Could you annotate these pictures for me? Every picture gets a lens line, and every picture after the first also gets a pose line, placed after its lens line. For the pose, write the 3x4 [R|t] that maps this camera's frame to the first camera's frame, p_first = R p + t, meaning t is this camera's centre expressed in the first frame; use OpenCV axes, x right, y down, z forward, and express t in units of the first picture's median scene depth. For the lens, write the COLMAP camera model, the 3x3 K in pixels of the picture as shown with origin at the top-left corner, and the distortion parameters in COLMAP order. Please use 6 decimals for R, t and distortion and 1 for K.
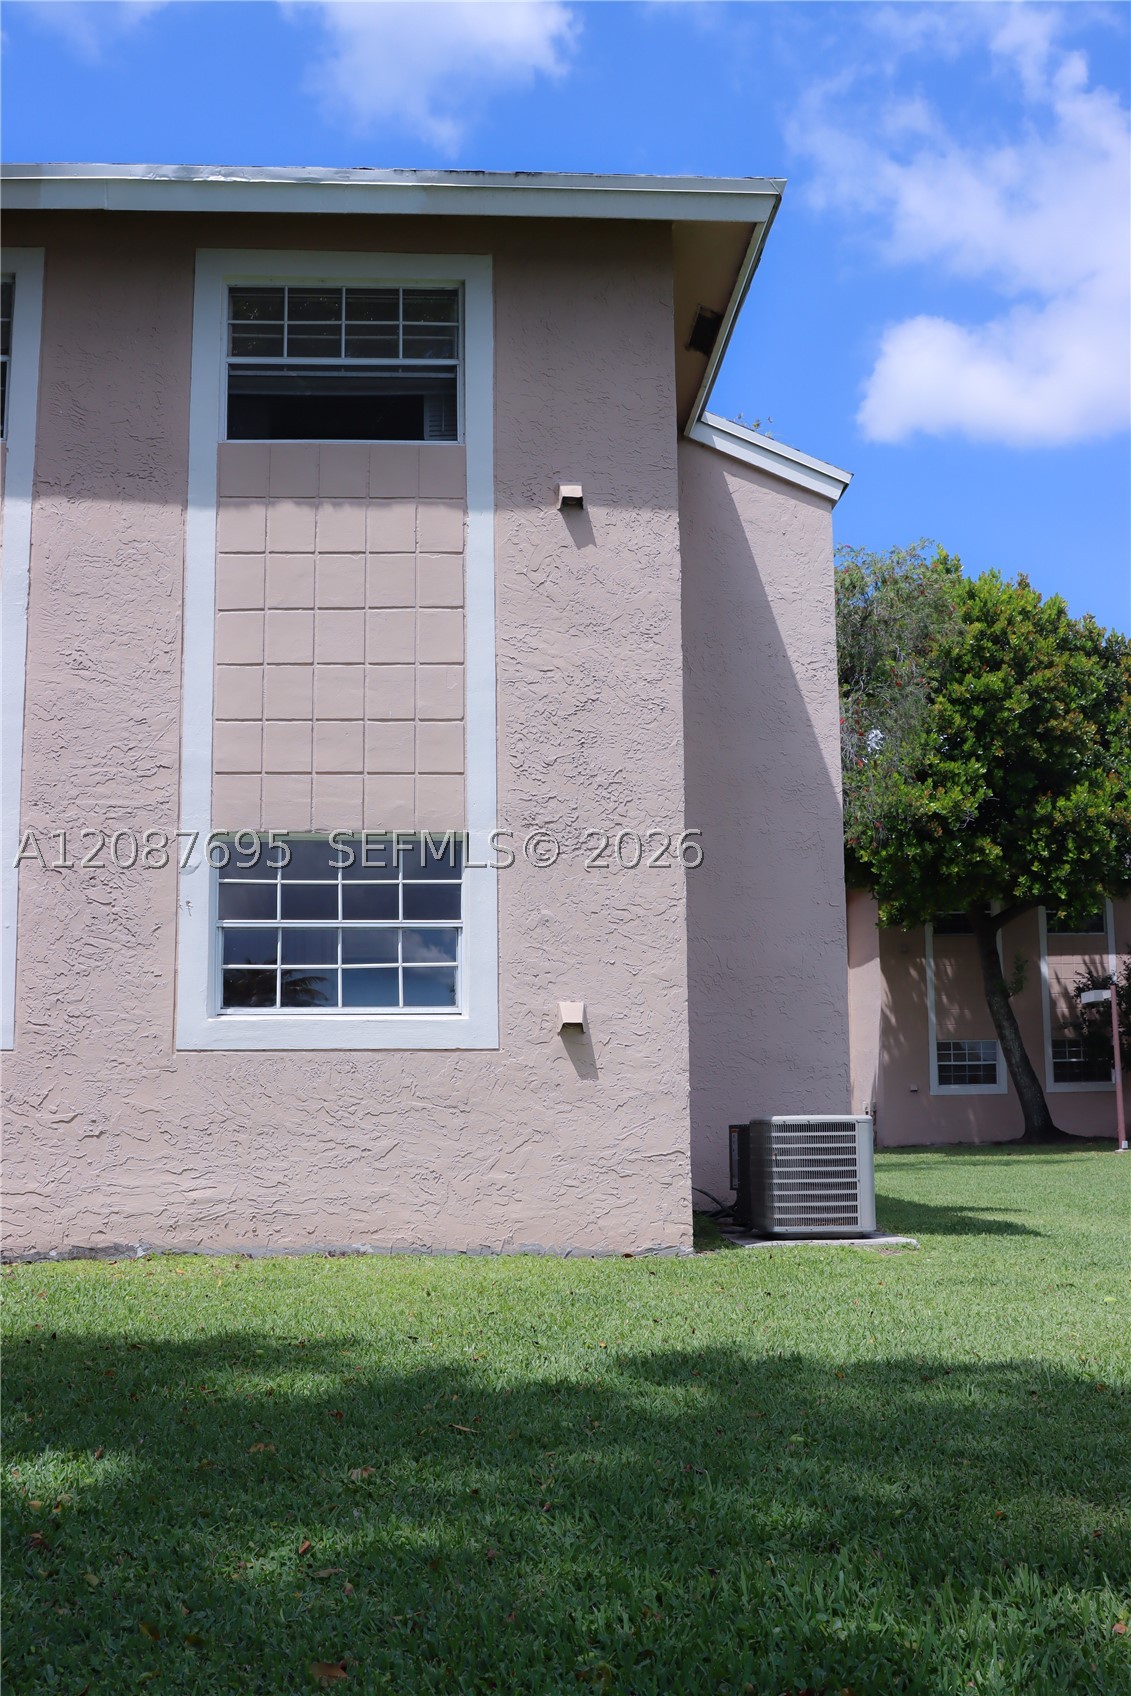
lens RADIAL K [[1873.9, 0, 564.8], [0, 1873.9, 849.5], [0, 0, 1]] dist [-0.082657, 0.000000]
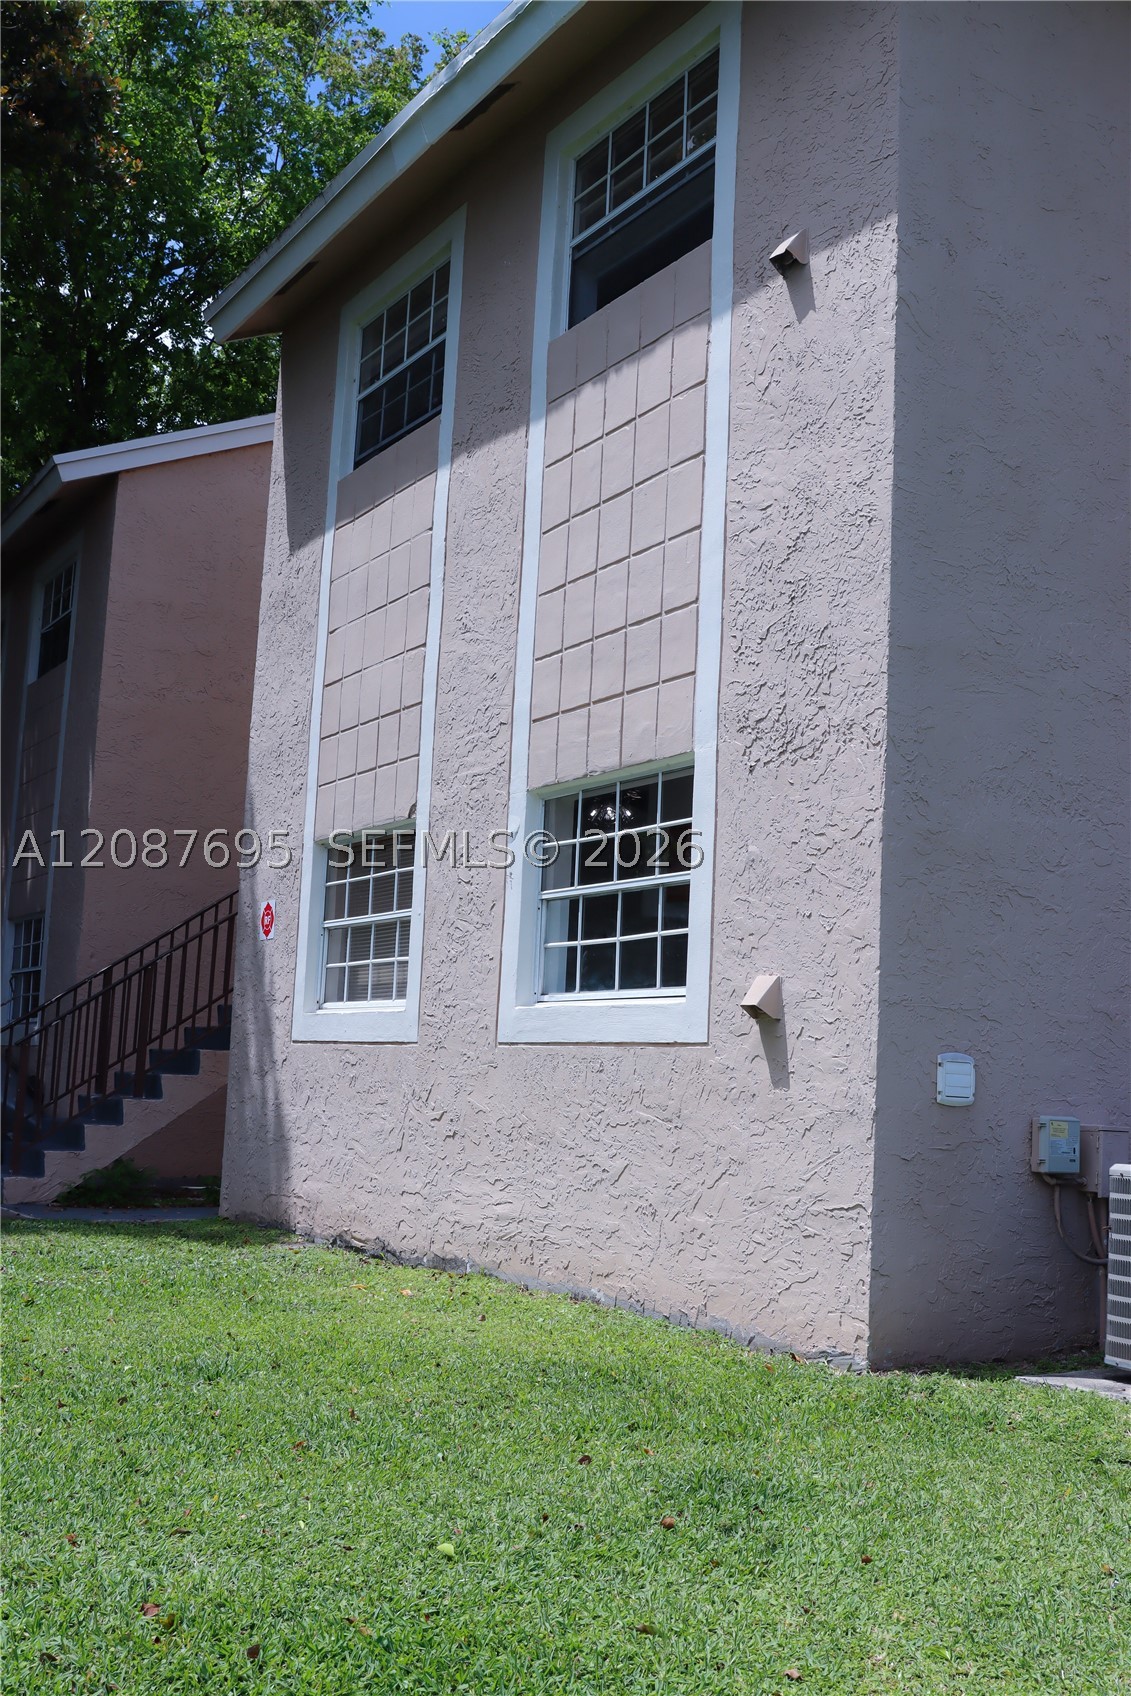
lens RADIAL K [[1873.9, 0, 565.2], [0, 1873.9, 845.3], [0, 0, 1]] dist [-0.082657, 0.000000]
pose [[0.440547, -0.088665, -0.893340, 0.586052], [0.079900, 0.995034, -0.059355, 0.068307], [0.894167, -0.045229, 0.445444, 0.625153]]
